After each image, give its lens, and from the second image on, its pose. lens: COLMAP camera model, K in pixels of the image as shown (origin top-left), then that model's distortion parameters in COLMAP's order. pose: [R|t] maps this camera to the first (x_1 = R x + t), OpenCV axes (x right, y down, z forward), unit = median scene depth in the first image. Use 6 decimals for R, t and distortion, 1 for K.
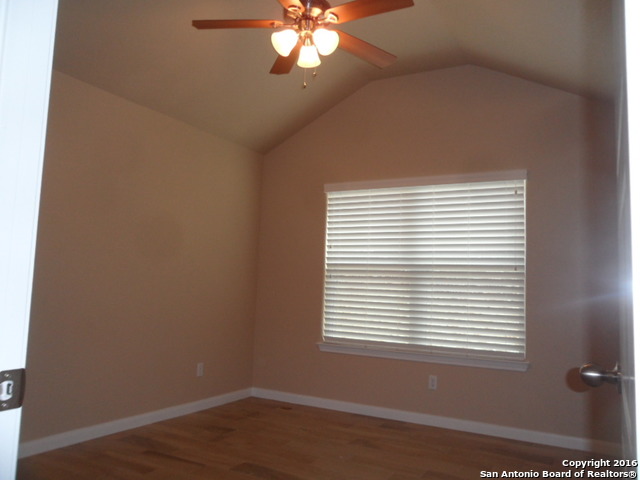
lens RADIAL K [[517.2, 0, 323.3], [0, 517.2, 237.4], [0, 0, 1]] dist [-0.028252, 0.010433]
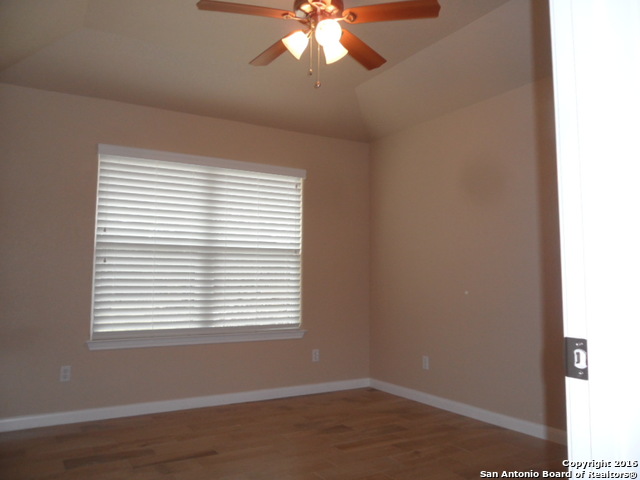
lens RADIAL K [[517.2, 0, 323.3], [0, 517.2, 237.4], [0, 0, 1]] dist [-0.028252, 0.010433]
pose [[0.515517, 0.027658, 0.856433, -0.548442], [-0.072025, 0.997341, 0.011146, 0.008241], [-0.853847, -0.067430, 0.516138, 0.304760]]
